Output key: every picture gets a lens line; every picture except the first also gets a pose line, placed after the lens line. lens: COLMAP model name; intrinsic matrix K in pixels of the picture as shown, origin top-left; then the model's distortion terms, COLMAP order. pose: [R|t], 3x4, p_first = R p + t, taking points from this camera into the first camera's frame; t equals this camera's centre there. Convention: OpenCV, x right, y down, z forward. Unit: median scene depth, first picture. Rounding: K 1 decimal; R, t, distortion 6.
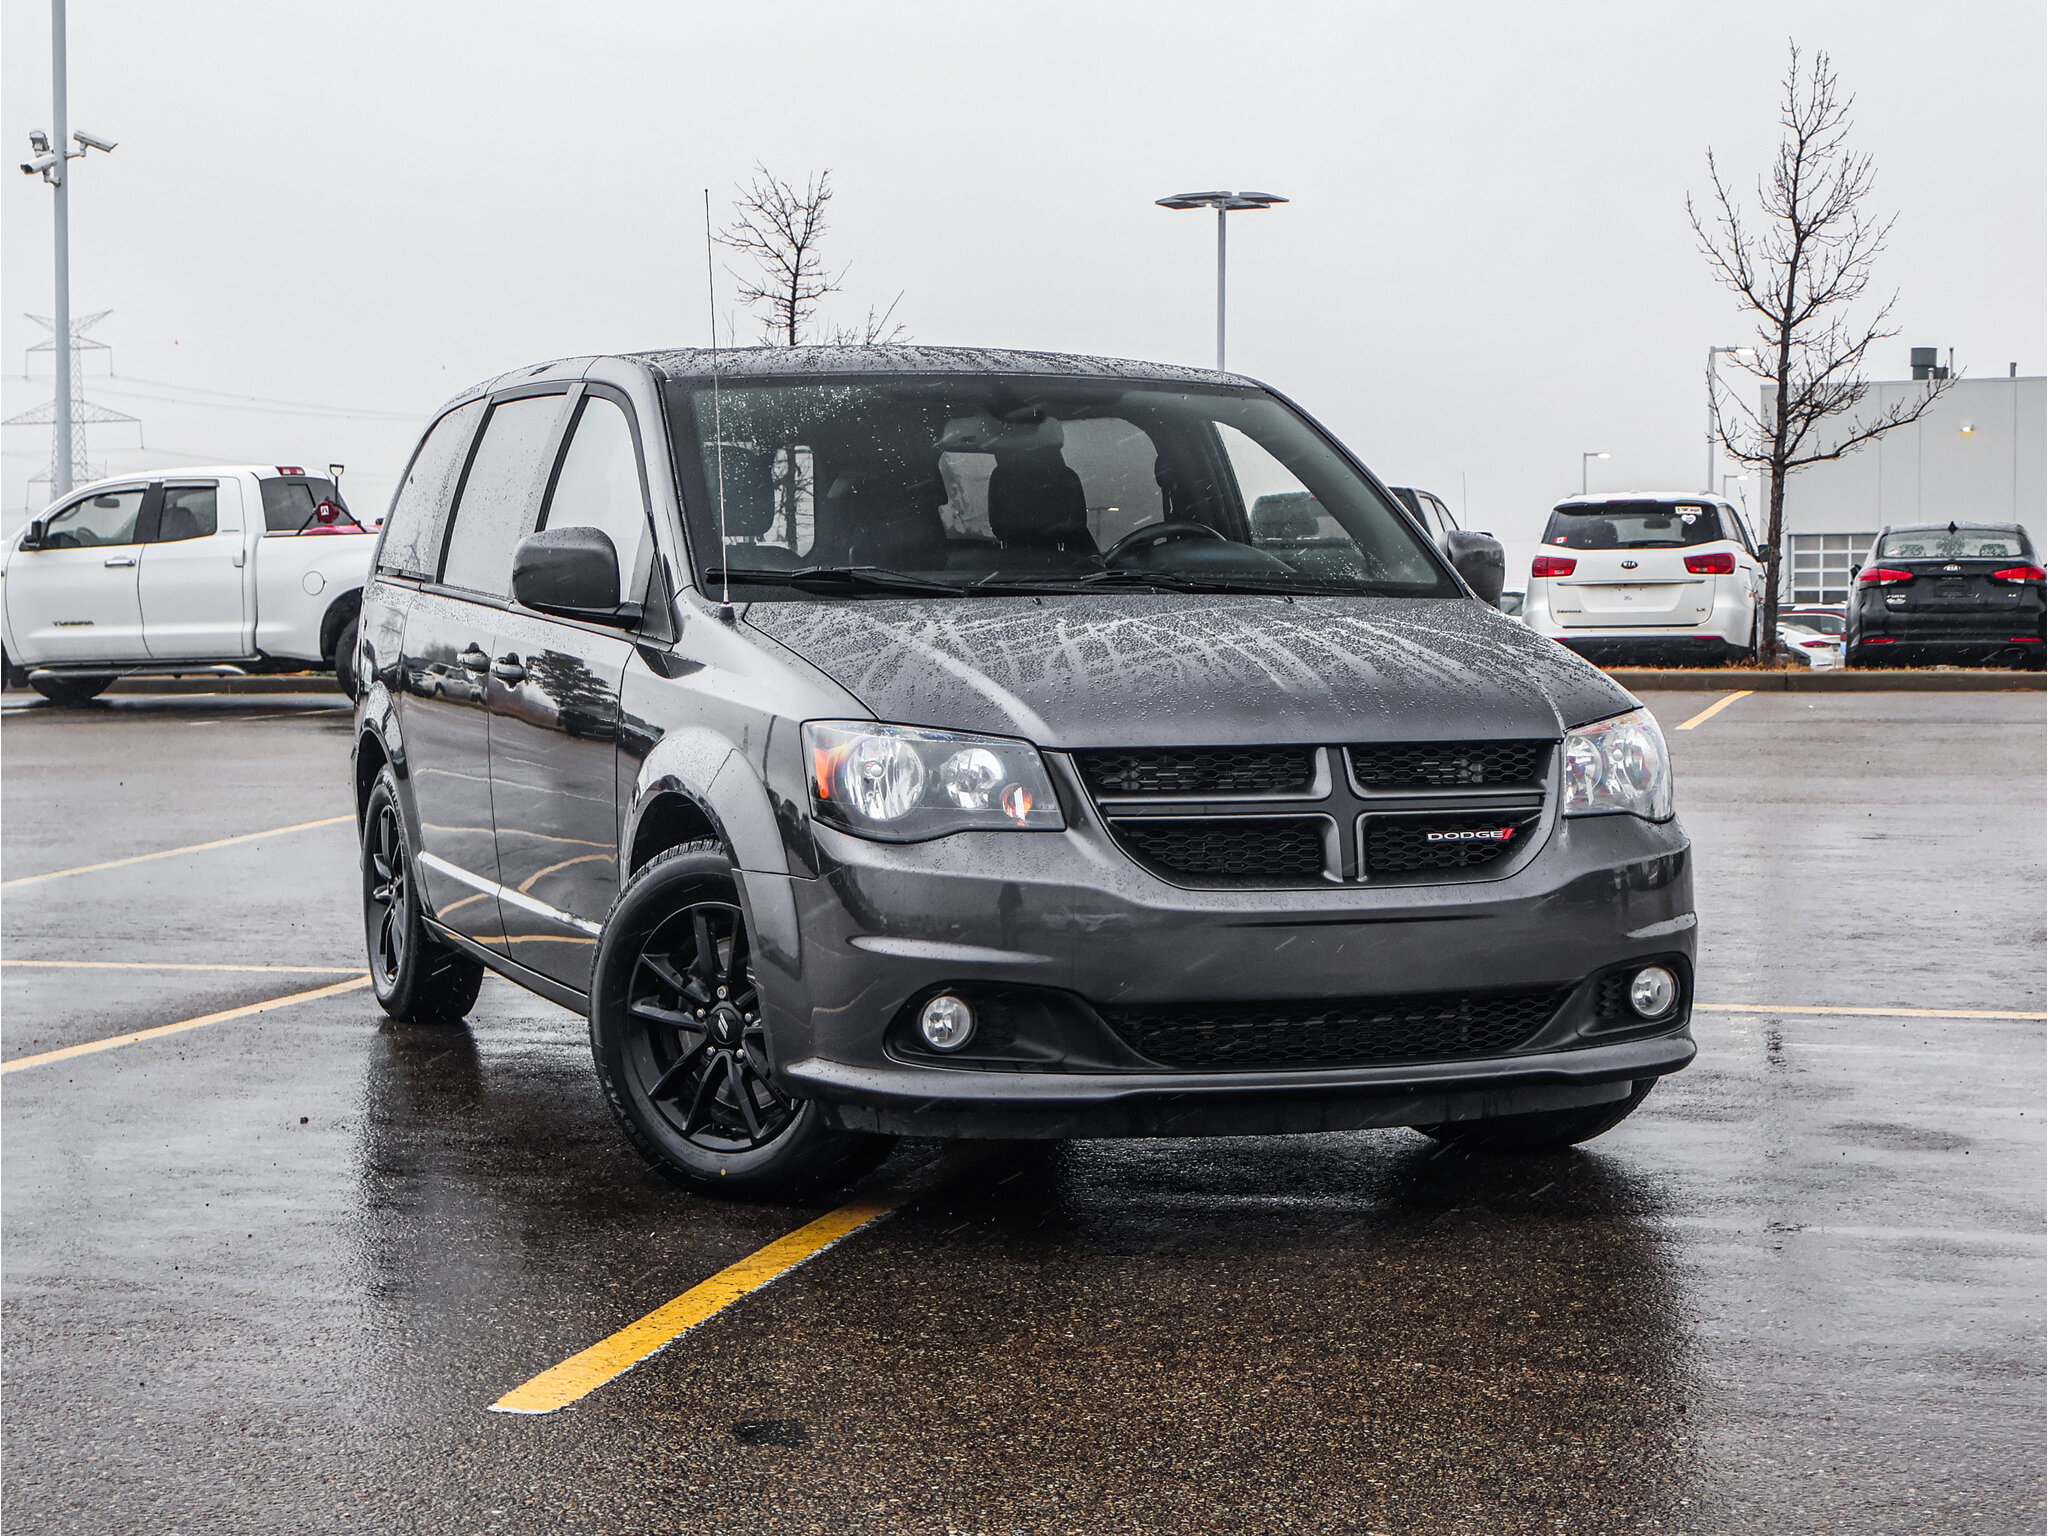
lens RADIAL K [[3762.5, 0, 1020.8], [0, 3762.5, 770.7], [0, 0, 1]] dist [0.040631, 0.000000]
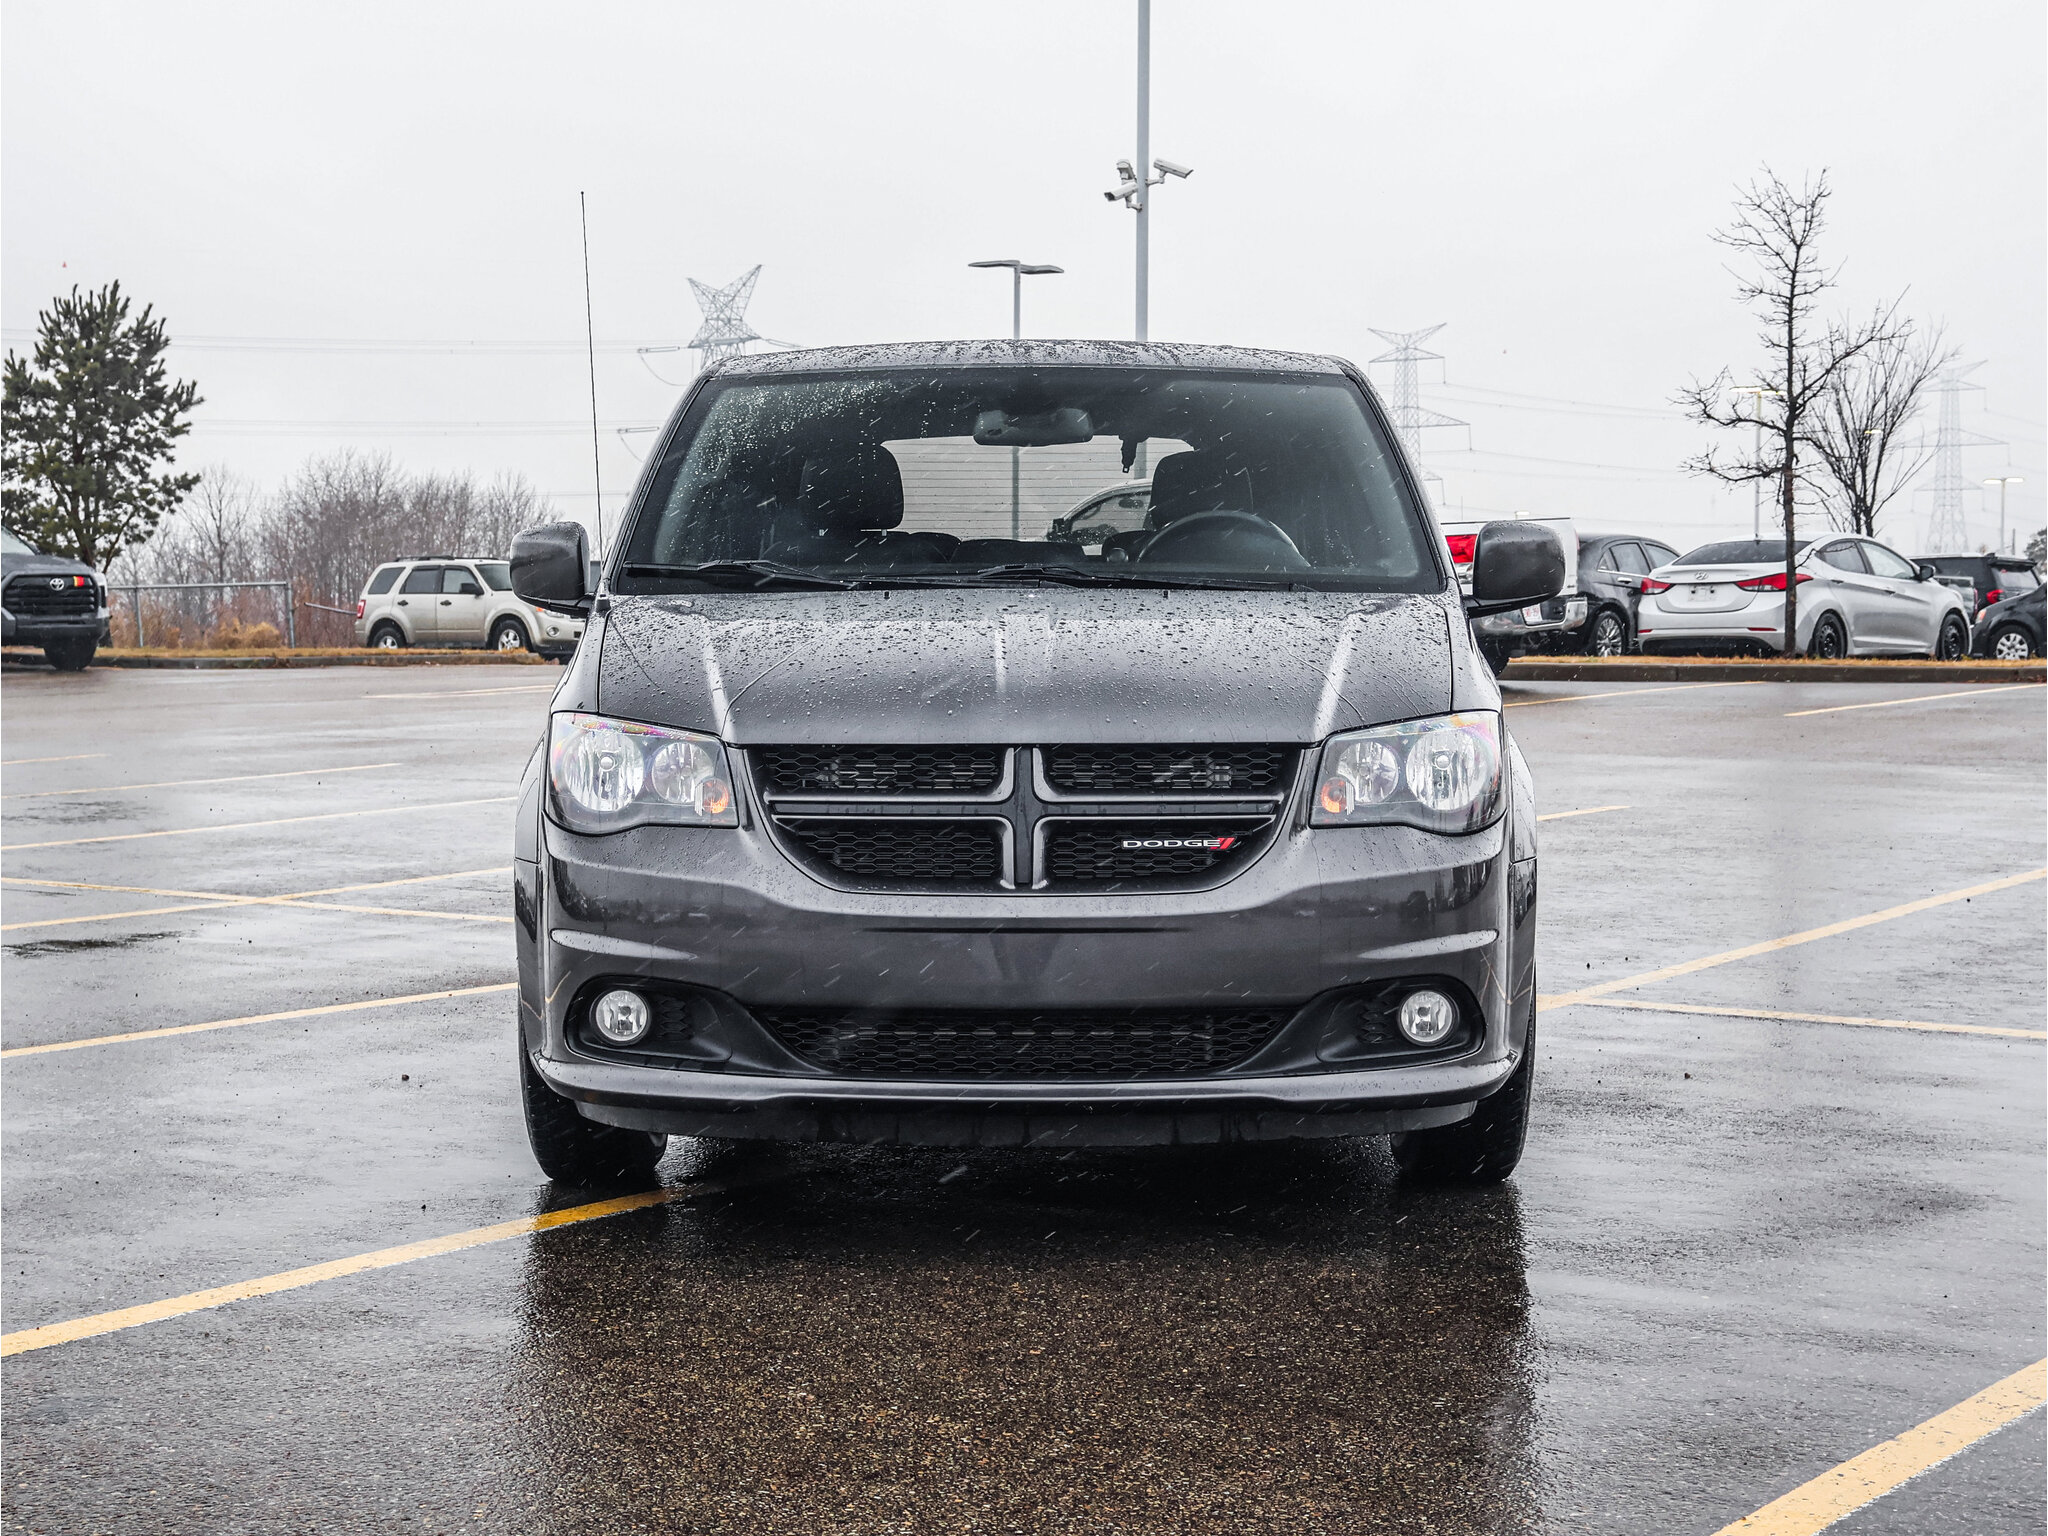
lens RADIAL K [[3568.5, 0, 1028.5], [0, 3568.5, 768.5], [0, 0, 1]] dist [-0.047174, 0.000000]
pose [[0.935794, 0.019331, -0.352016, 0.402841], [-0.017825, 0.999813, 0.007520, -0.007796], [0.352096, -0.000762, 0.935964, 0.147365]]
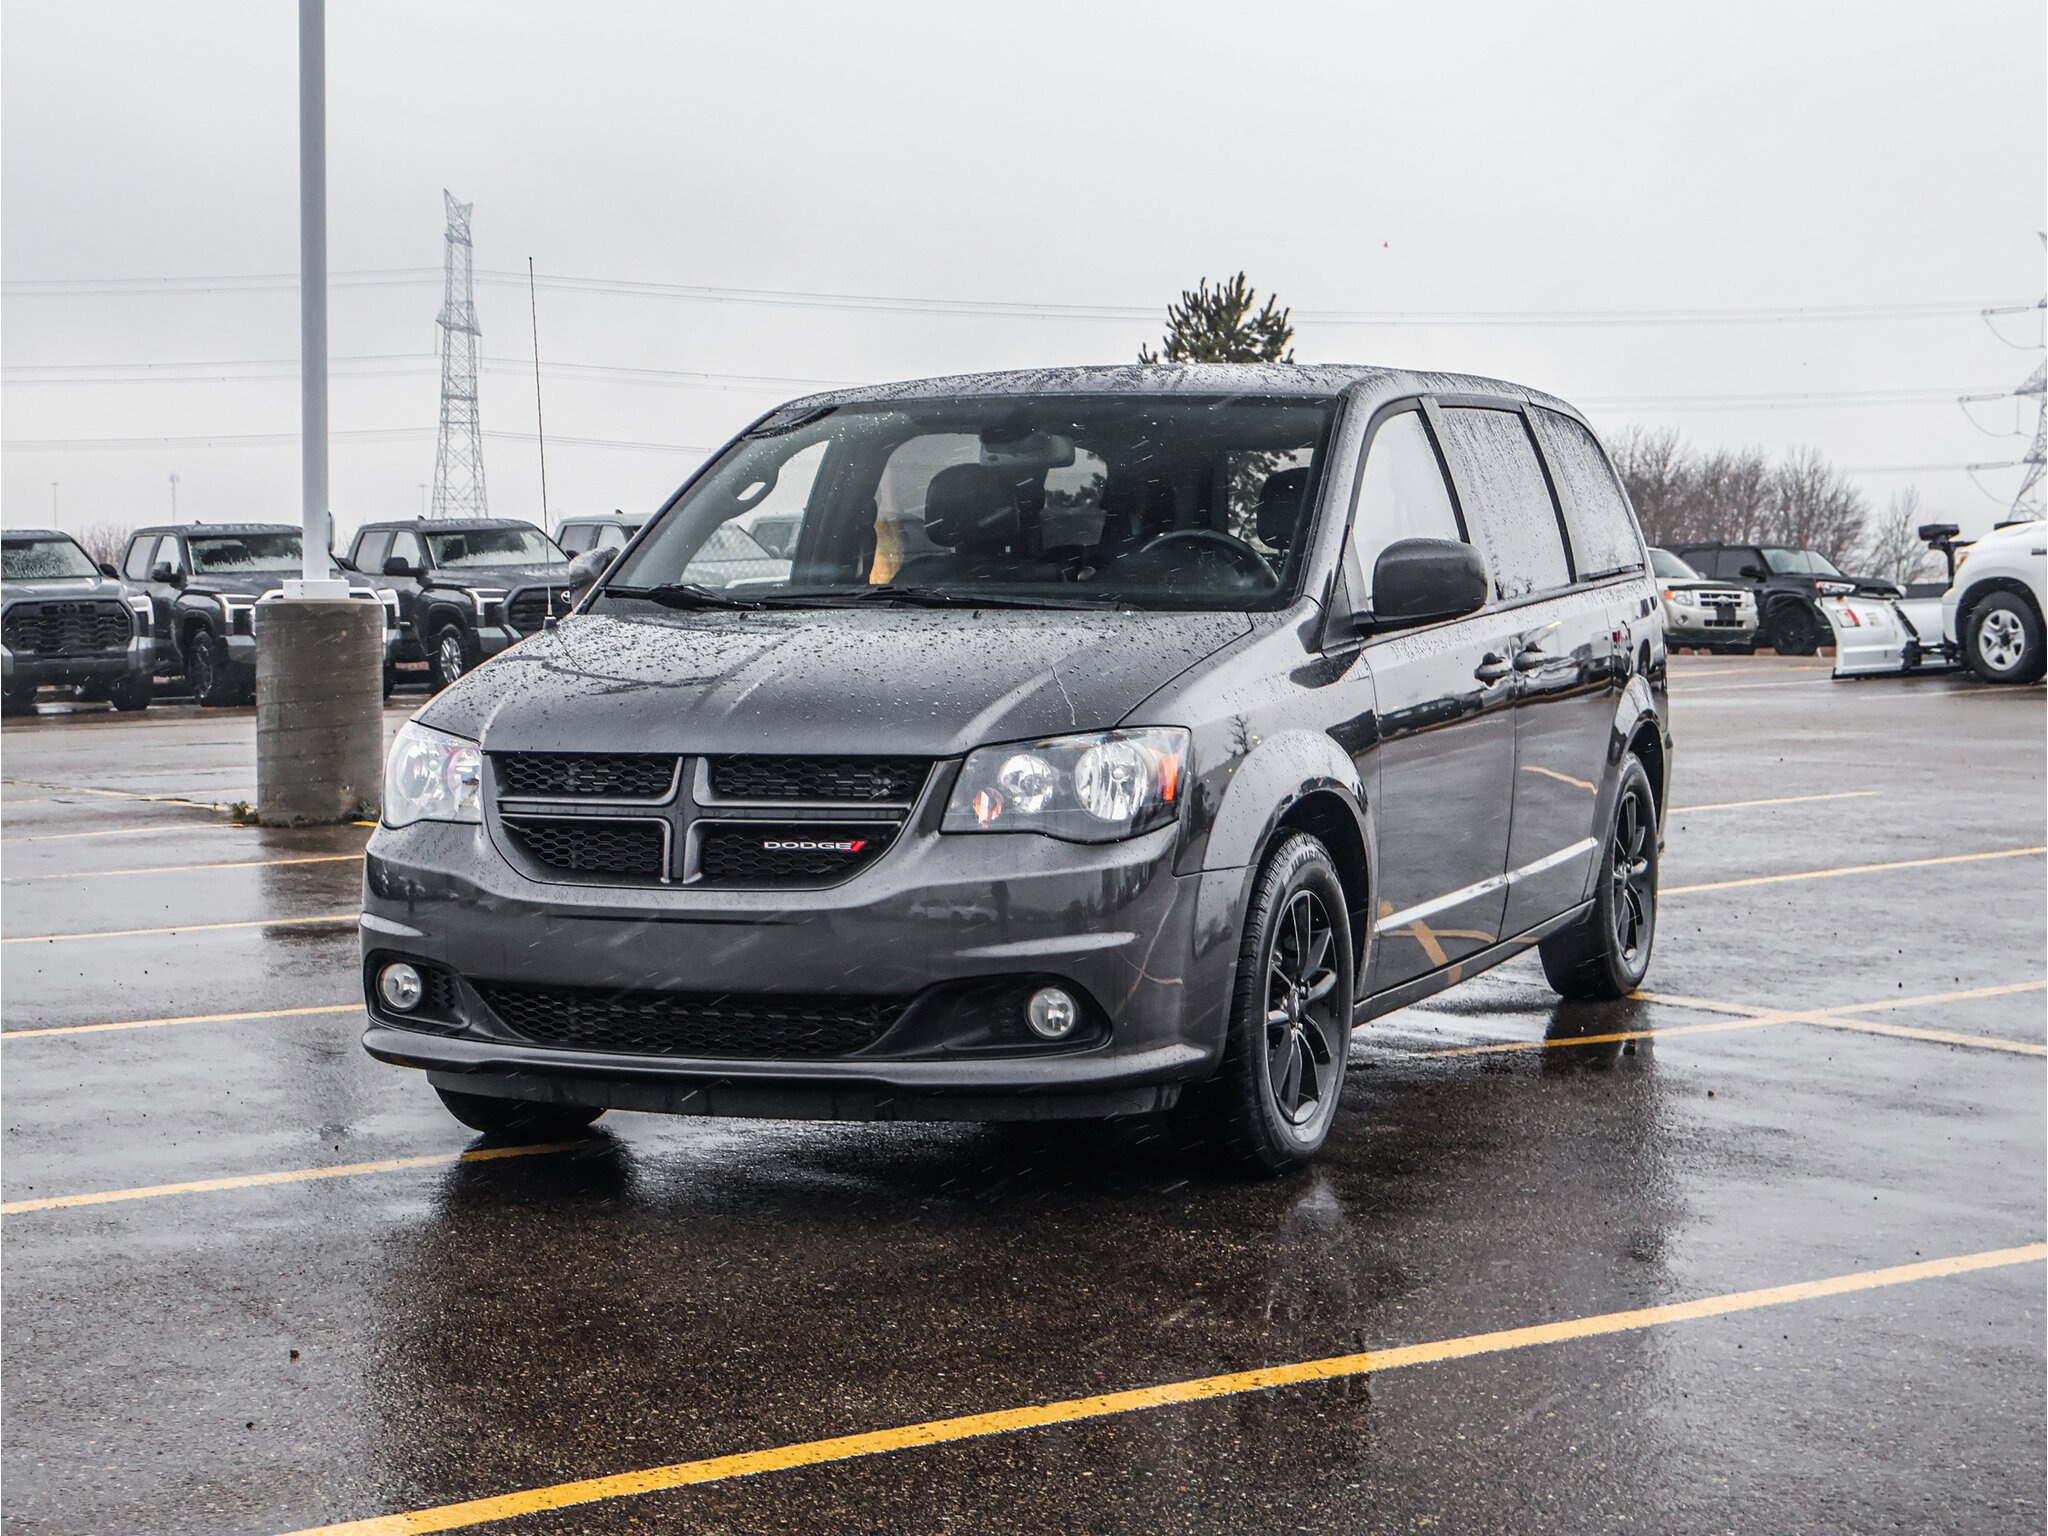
lens RADIAL K [[3738.2, 0, 1022.8], [0, 3738.2, 767.9], [0, 0, 1]] dist [0.055510, 0.000000]
pose [[0.735335, 0.031132, -0.676989, 0.870342], [-0.024987, 0.999511, 0.018824, -0.025577], [0.677244, 0.003074, 0.735753, 0.277852]]
